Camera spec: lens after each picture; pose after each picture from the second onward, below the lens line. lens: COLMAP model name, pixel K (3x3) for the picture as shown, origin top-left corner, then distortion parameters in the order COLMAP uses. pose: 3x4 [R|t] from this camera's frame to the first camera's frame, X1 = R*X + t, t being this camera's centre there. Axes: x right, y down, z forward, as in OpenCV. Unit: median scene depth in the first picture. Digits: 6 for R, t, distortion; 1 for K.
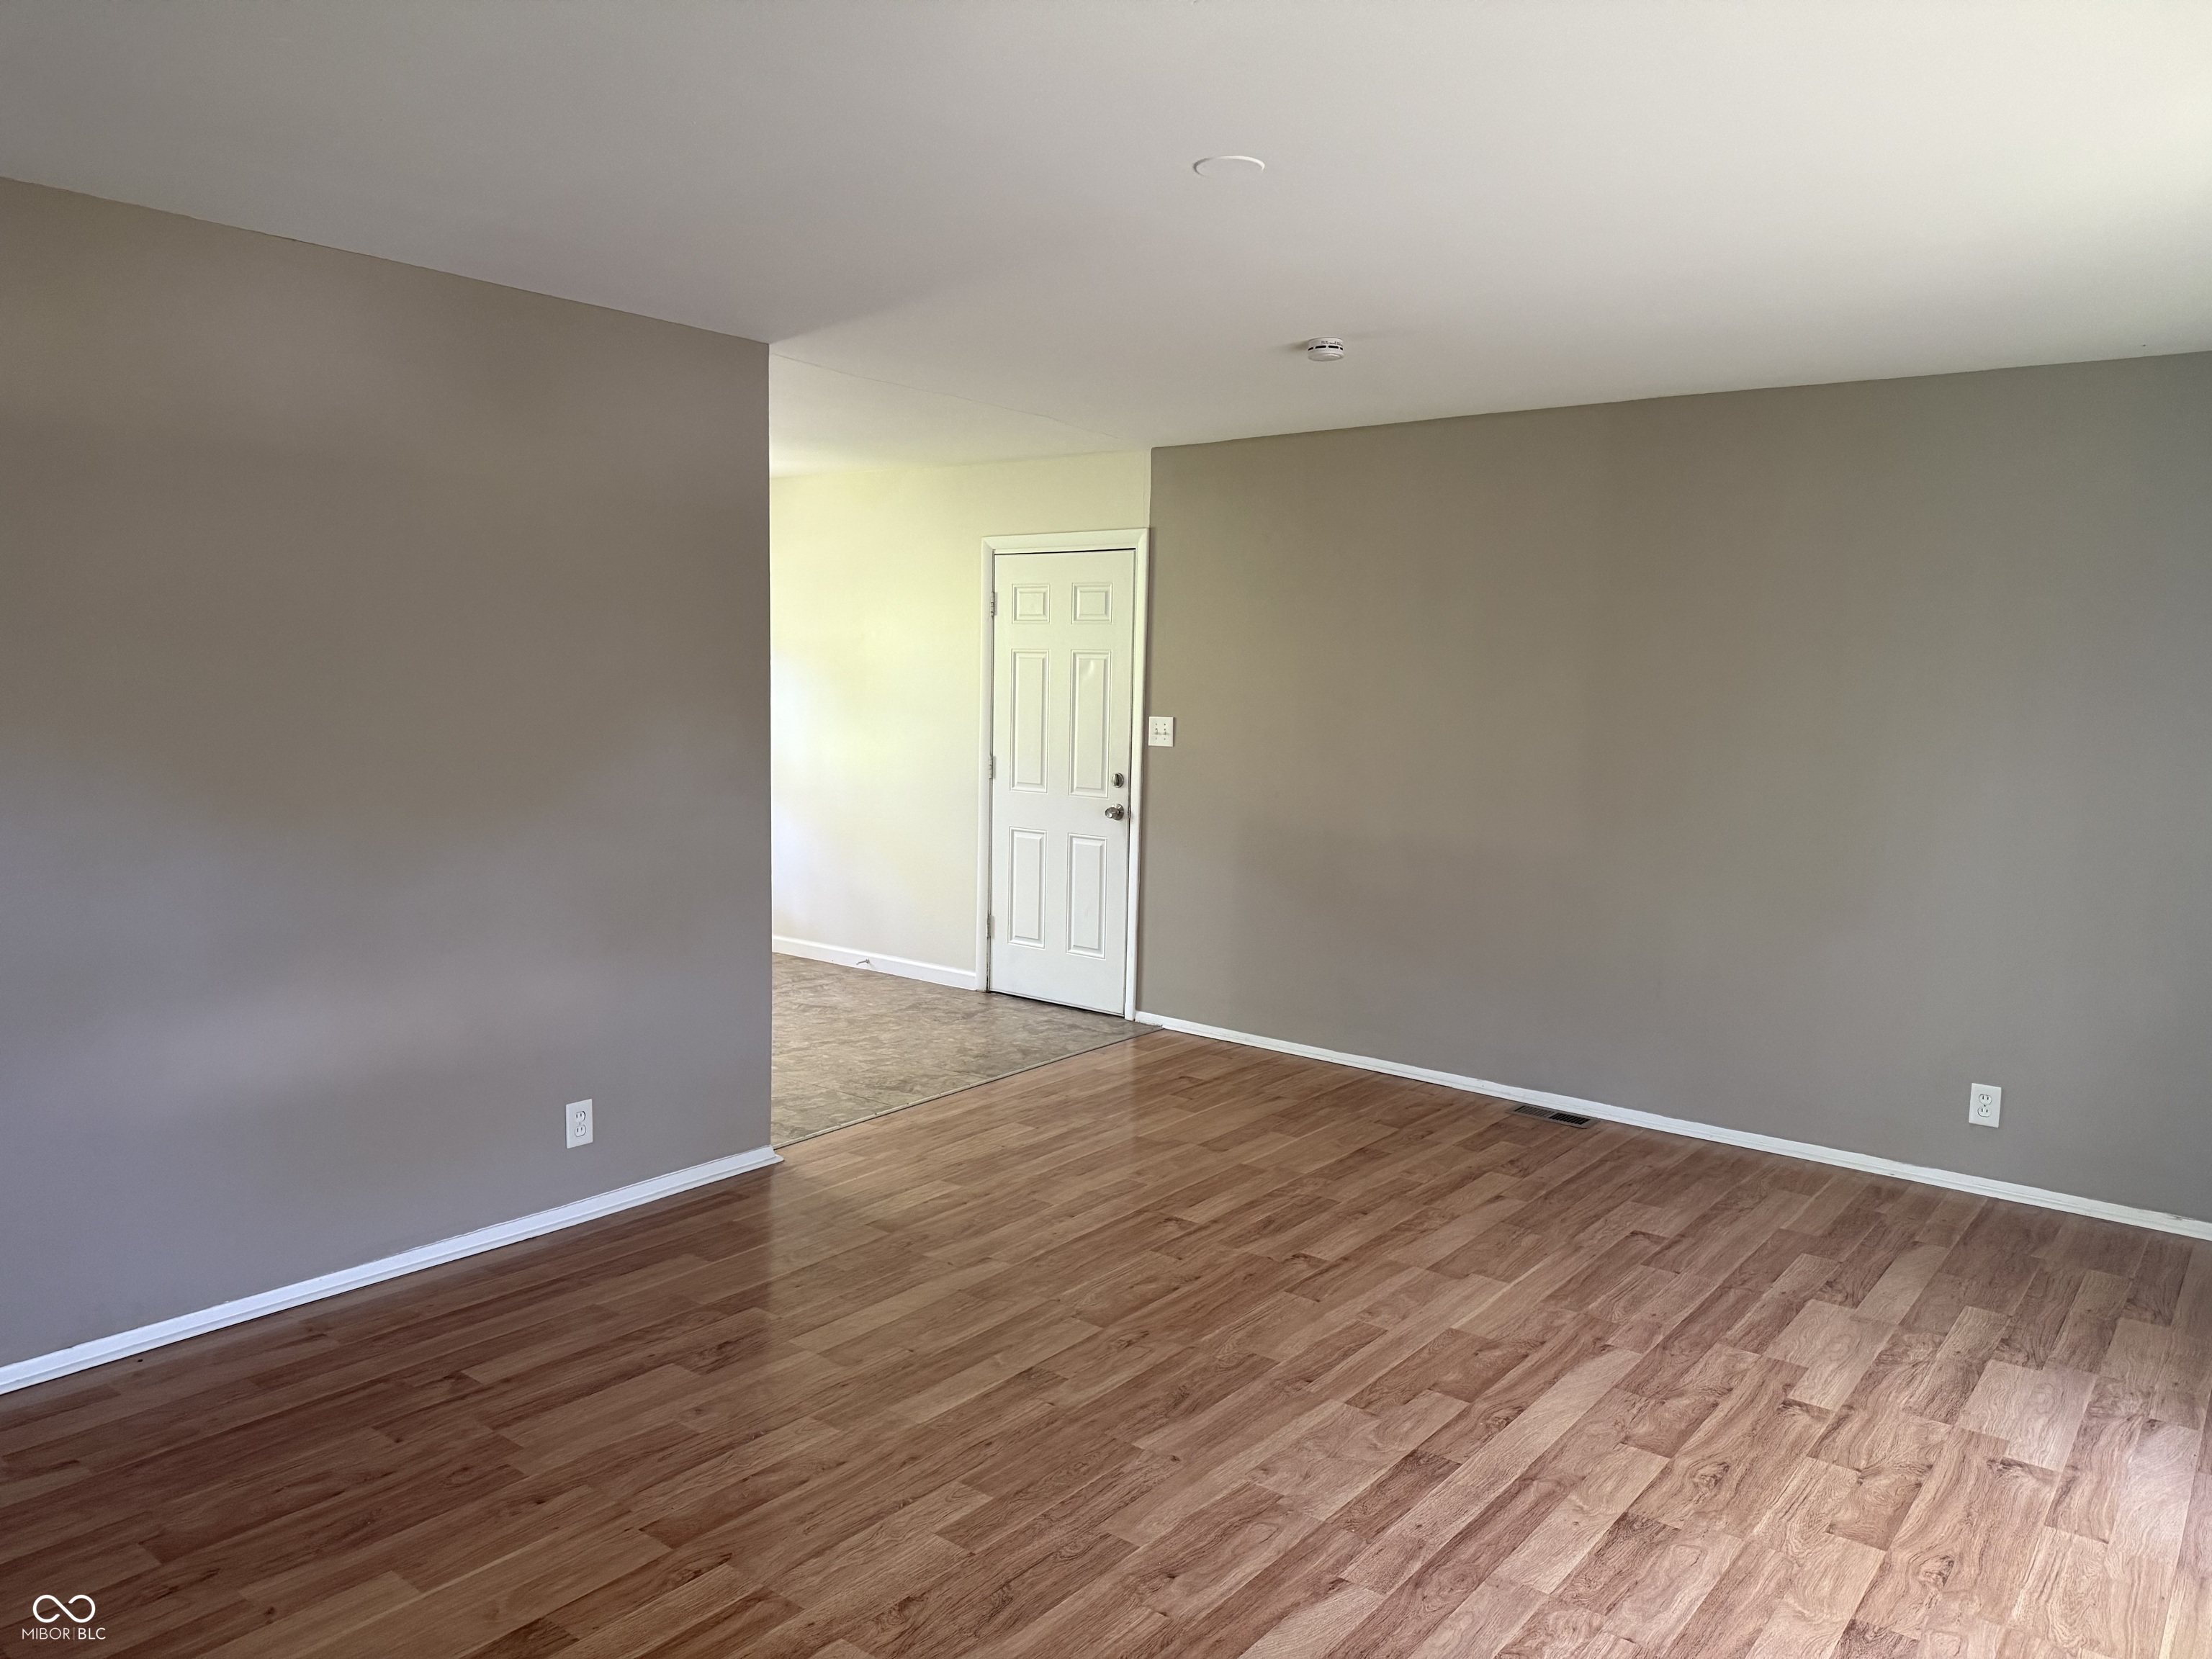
lens RADIAL K [[1568.3, 0, 1105.5], [0, 1568.3, 829.0], [0, 0, 1]] dist [-0.011007, -0.002878]
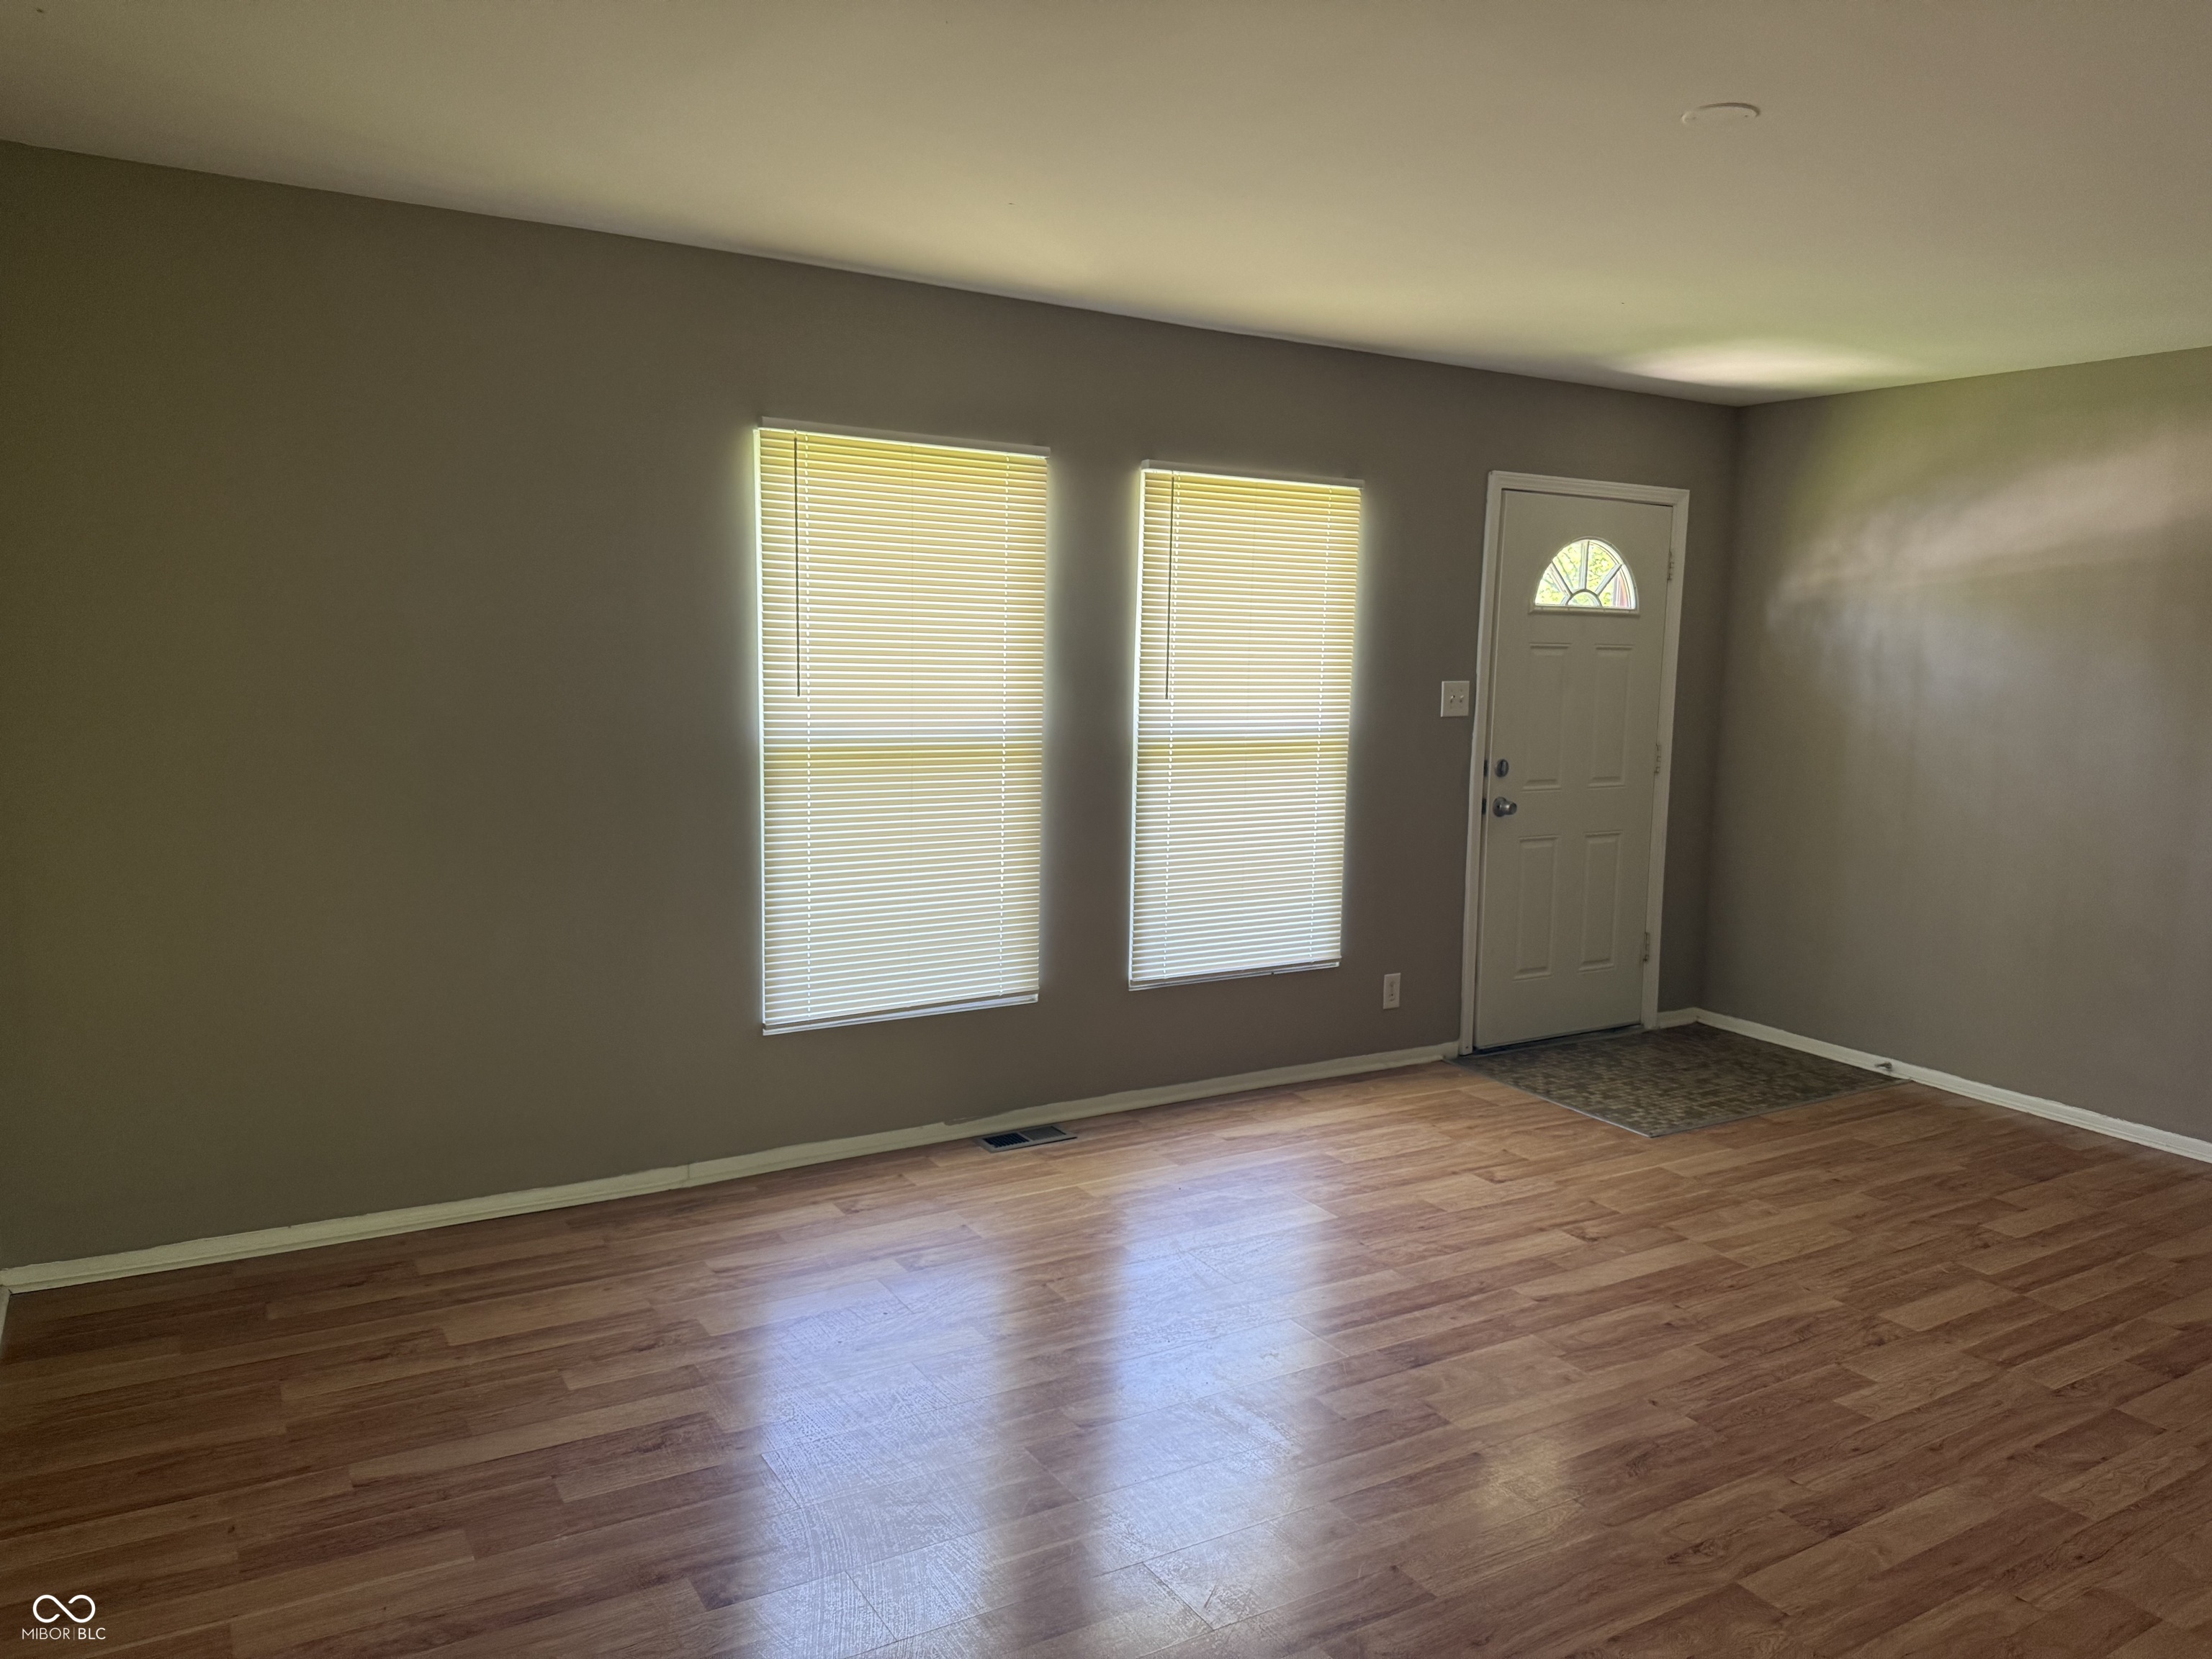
lens RADIAL K [[1568.3, 0, 1106.3], [0, 1568.3, 831.0], [0, 0, 1]] dist [-0.011007, -0.002878]
pose [[-0.936642, -0.087703, 0.339130, 0.068314], [-0.009537, 0.974175, 0.225591, -0.199662], [-0.350157, 0.208063, -0.913291, 2.059987]]
